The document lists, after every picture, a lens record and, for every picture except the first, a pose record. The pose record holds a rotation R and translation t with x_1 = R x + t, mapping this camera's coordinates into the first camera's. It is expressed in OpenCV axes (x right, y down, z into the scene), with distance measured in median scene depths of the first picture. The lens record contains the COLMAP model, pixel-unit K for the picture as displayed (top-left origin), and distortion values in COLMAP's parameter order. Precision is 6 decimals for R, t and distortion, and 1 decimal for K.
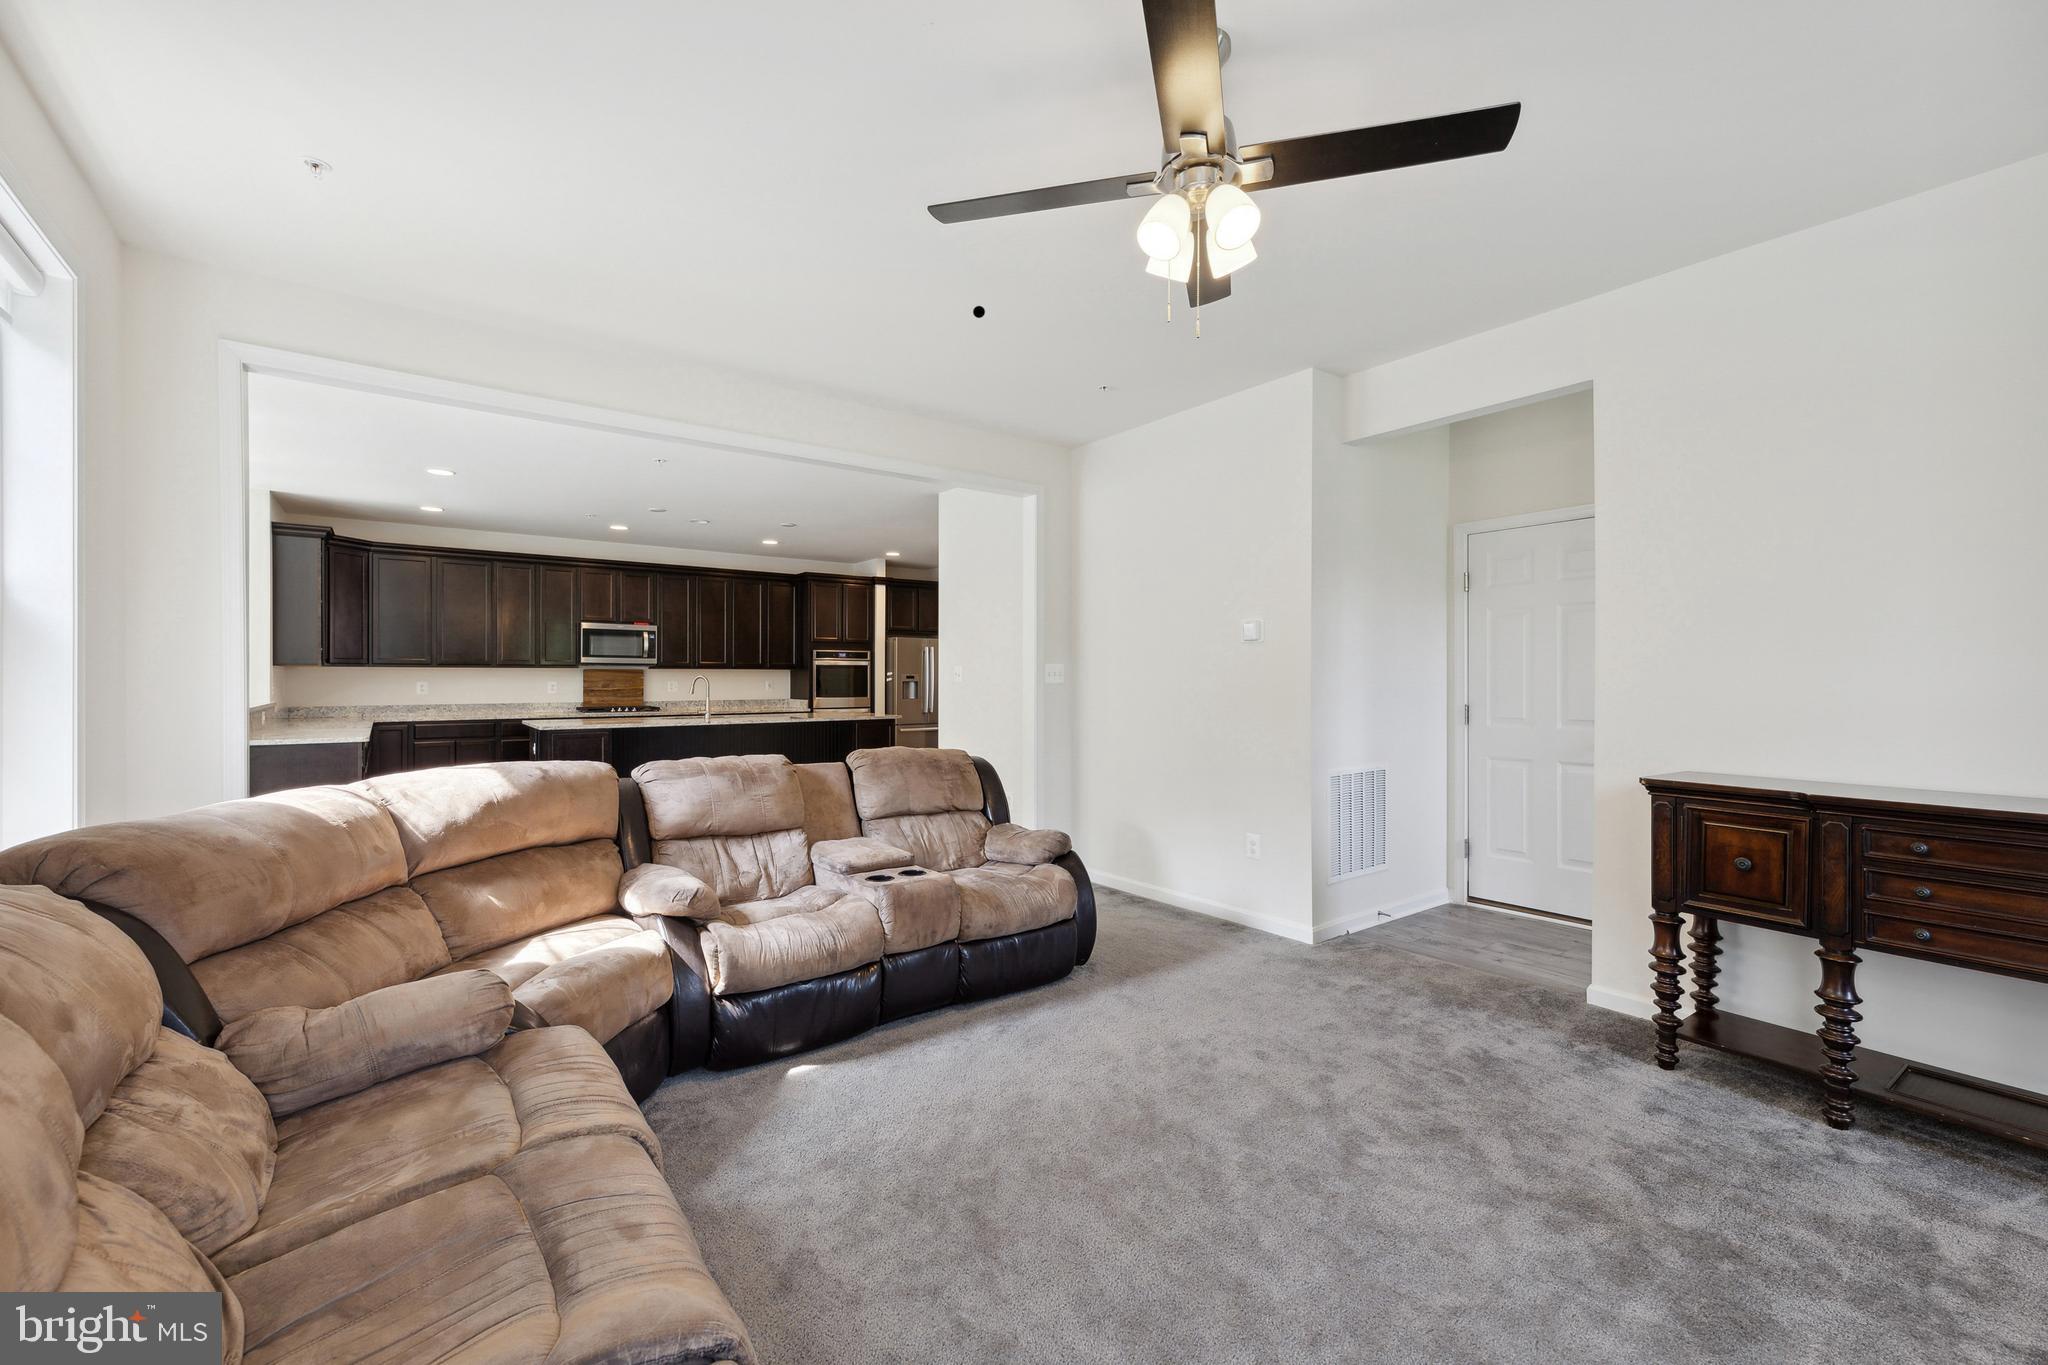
lens RADIAL K [[840.9, 0, 992.1], [0, 840.9, 674.3], [0, 0, 1]] dist [0.006267, 0.000082]
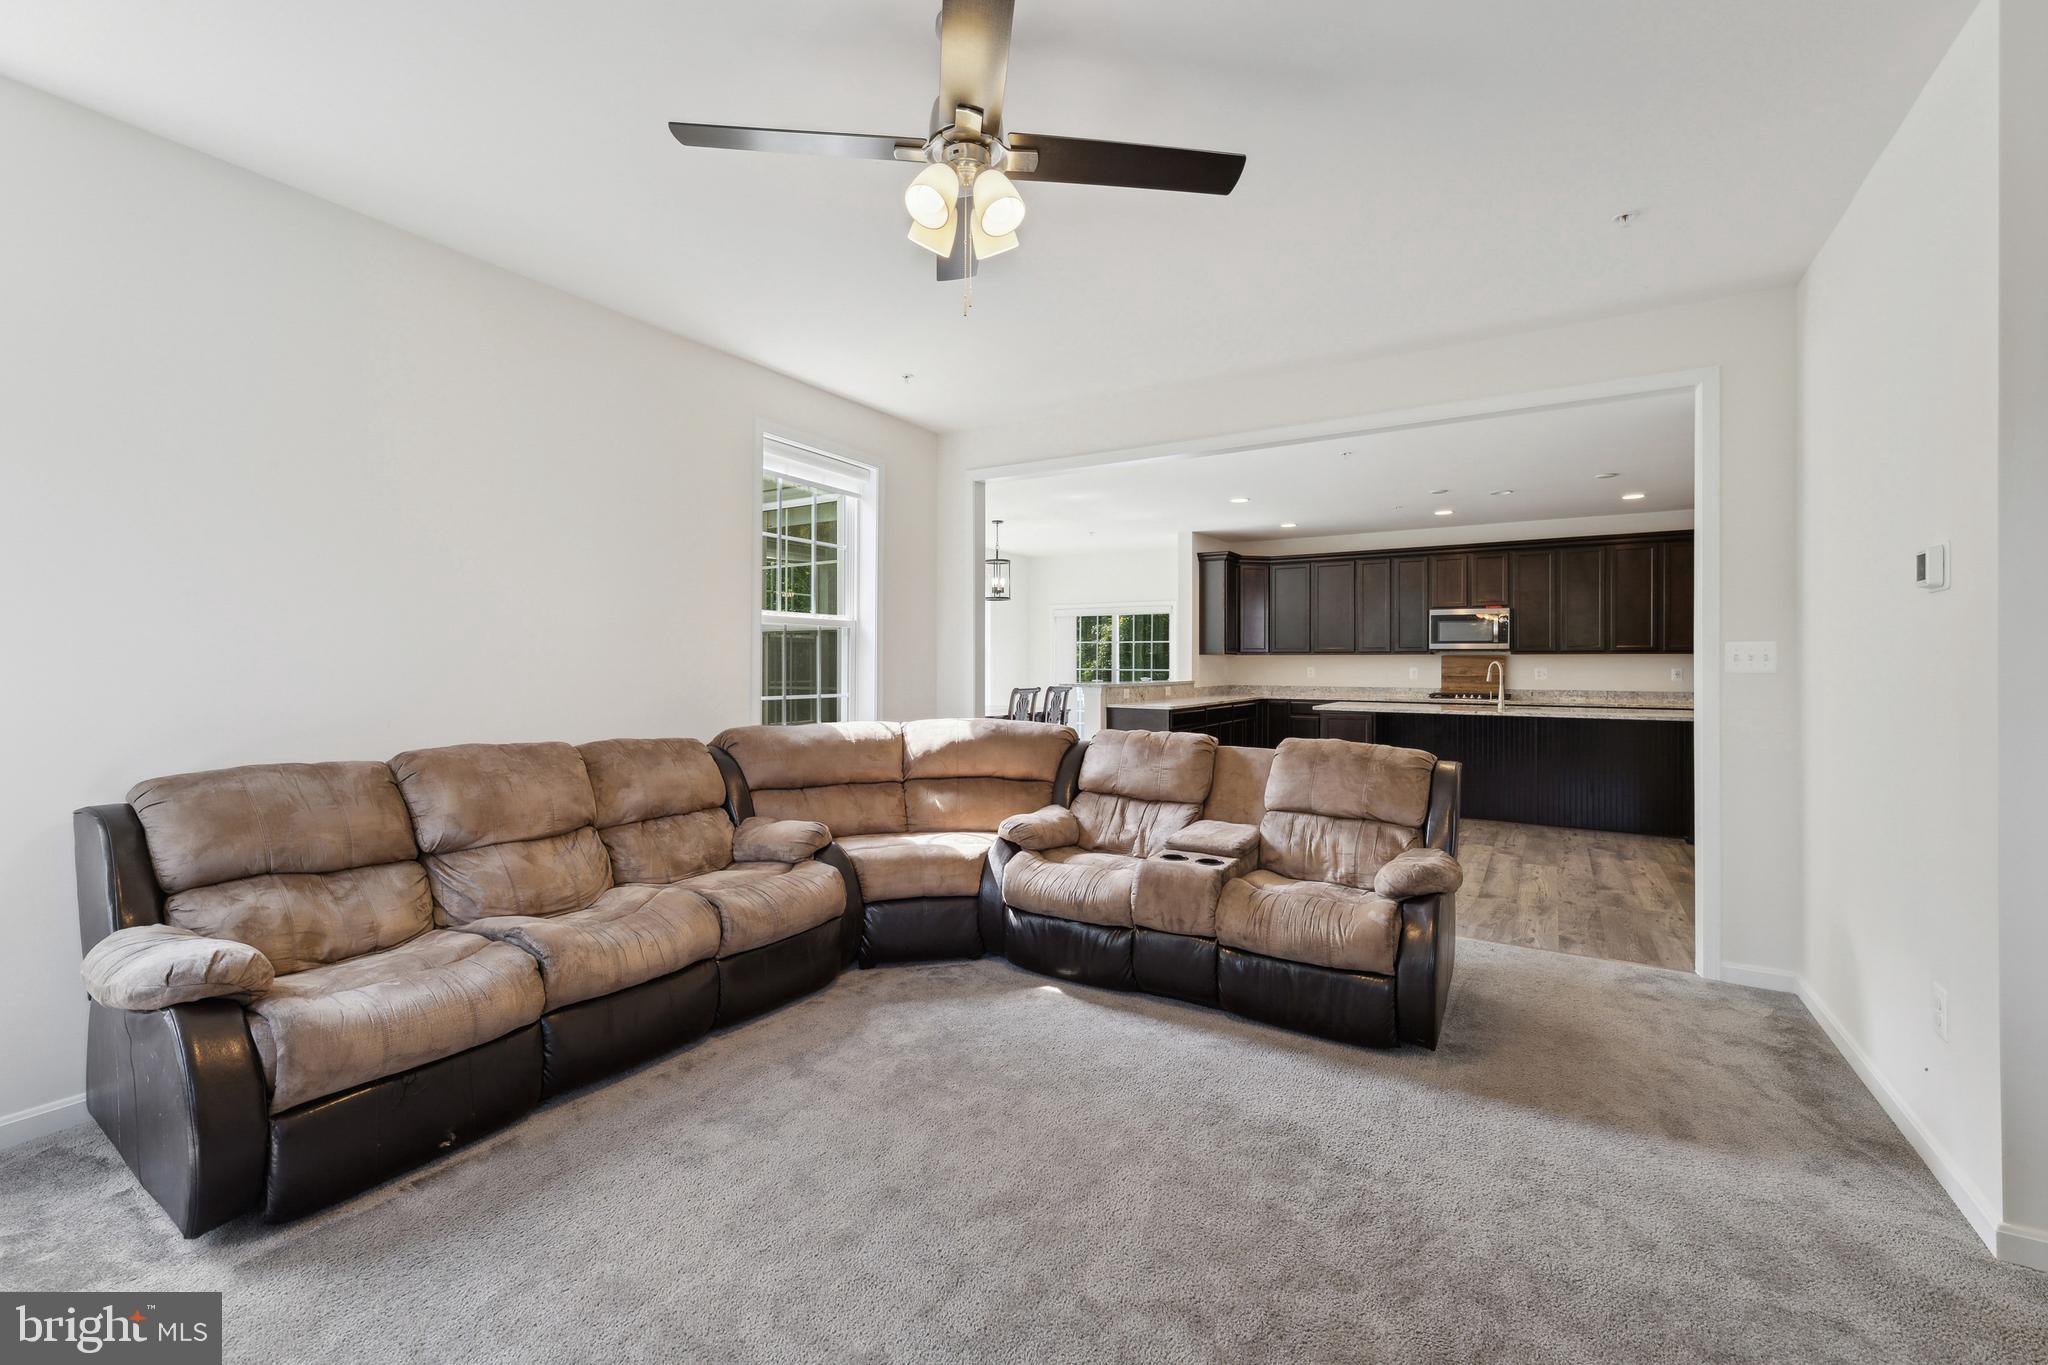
lens RADIAL K [[840.9, 0, 1055.3], [0, 840.9, 669.5], [0, 0, 1]] dist [0.006267, 0.000082]
pose [[0.400818, 0.008224, -0.916121, 0.258985], [0.000253, 0.999959, 0.009087, 0.001679], [0.916158, -0.003874, 0.400800, 0.161495]]
